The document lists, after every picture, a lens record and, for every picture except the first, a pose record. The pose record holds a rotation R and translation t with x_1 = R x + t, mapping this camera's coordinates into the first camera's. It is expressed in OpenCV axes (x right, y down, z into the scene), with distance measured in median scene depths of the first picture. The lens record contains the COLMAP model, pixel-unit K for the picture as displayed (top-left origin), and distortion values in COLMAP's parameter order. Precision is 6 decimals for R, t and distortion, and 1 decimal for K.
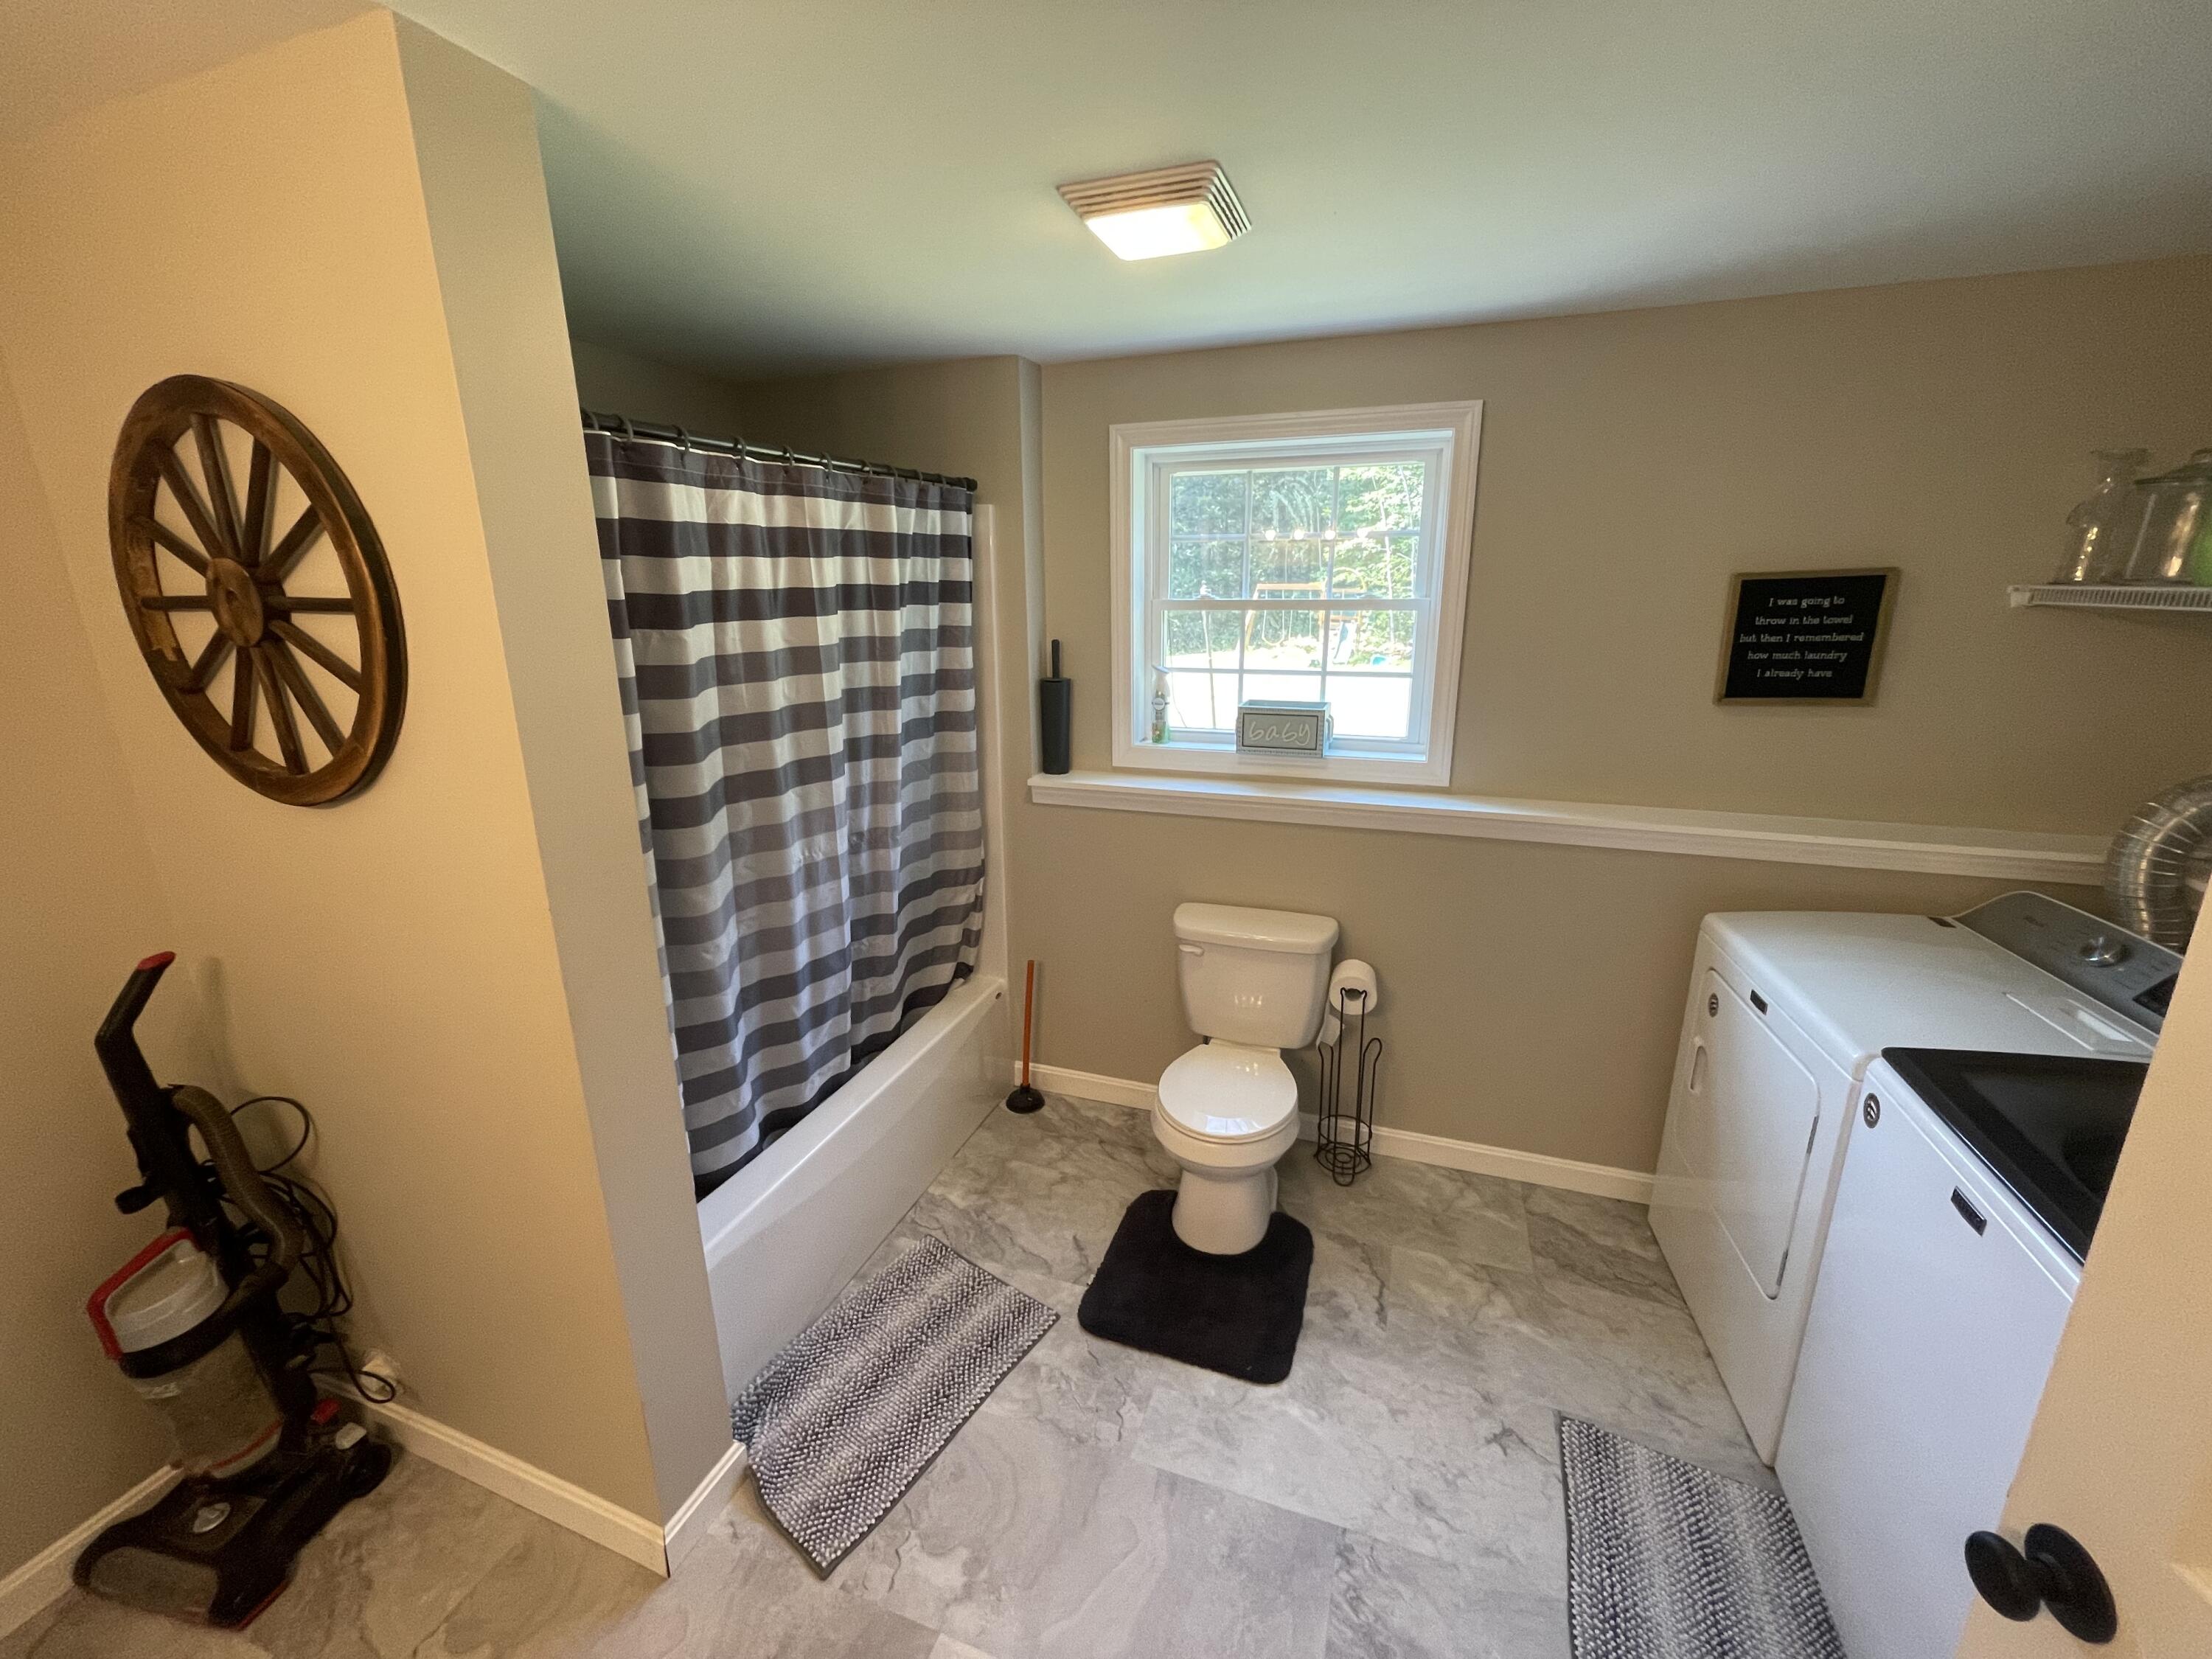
lens RADIAL K [[901.0, 0, 1103.5], [0, 901.0, 832.8], [0, 0, 1]] dist [0.001194, 0.000871]
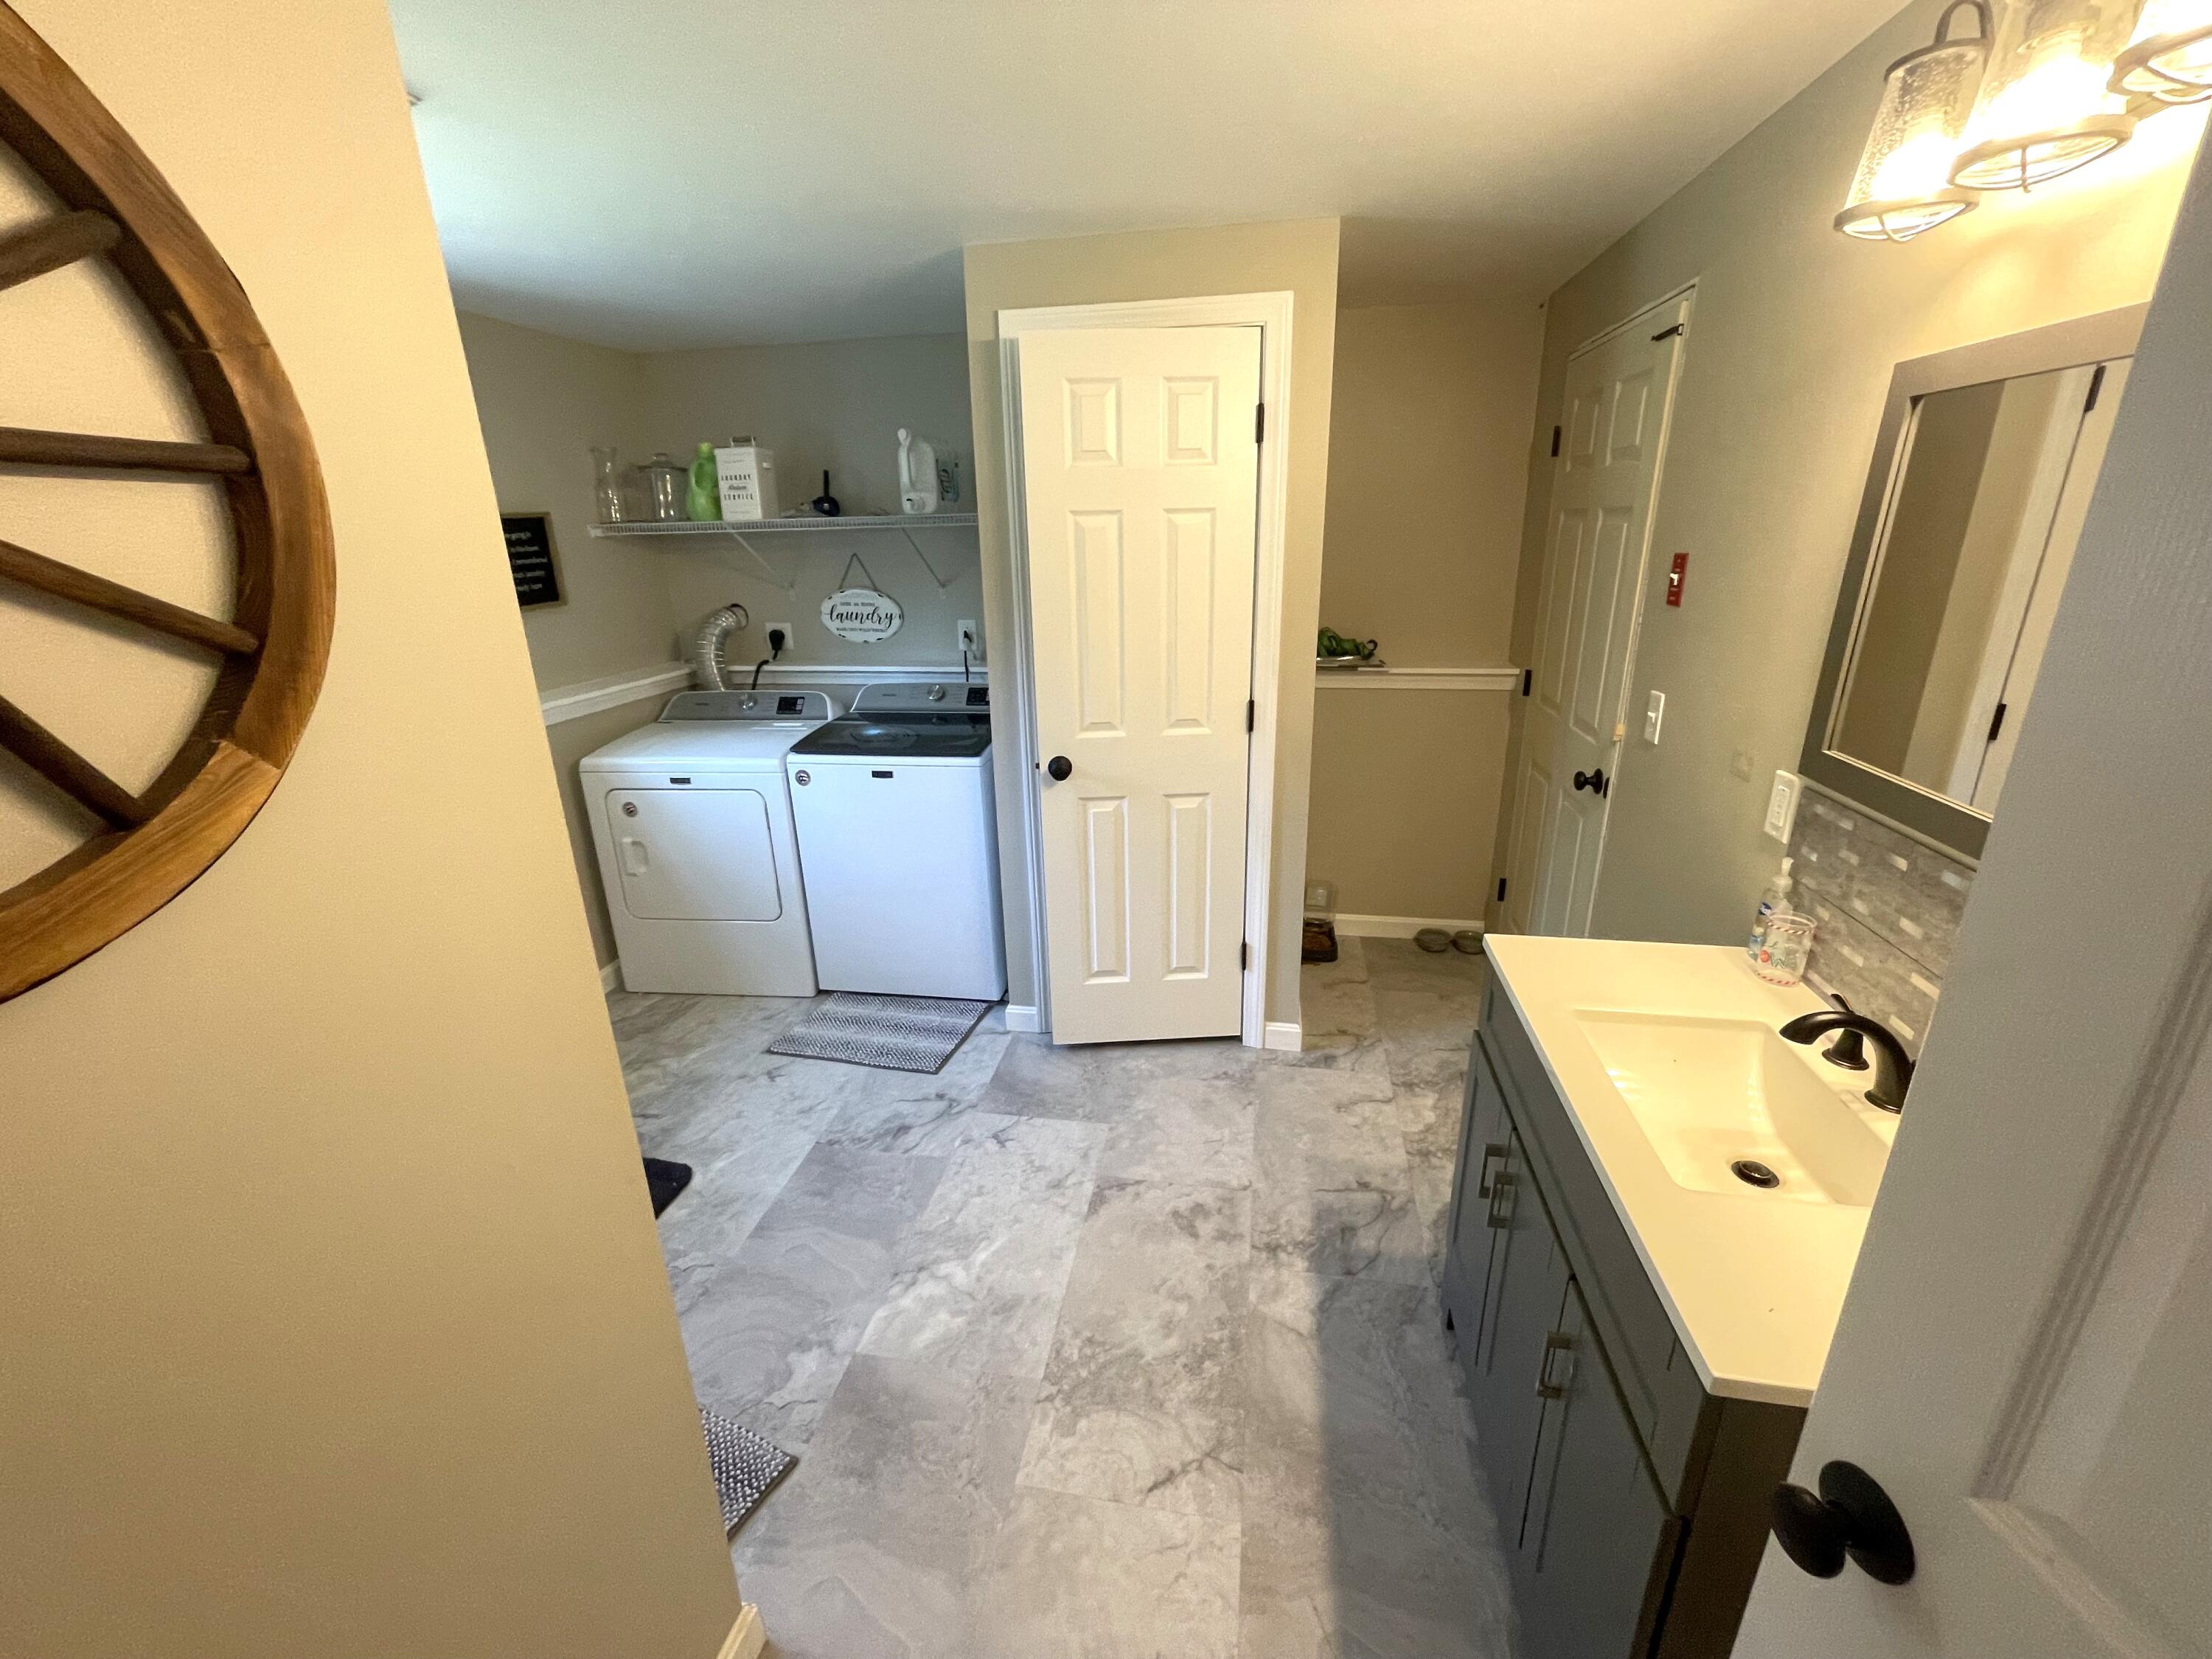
lens RADIAL K [[901.0, 0, 1101.8], [0, 901.0, 828.5], [0, 0, 1]] dist [0.001194, 0.000871]
pose [[-0.169228, -0.305264, 0.937110, -1.017198], [0.287412, 0.894211, 0.343192, -0.079443], [-0.942739, 0.327415, -0.063589, 0.444995]]
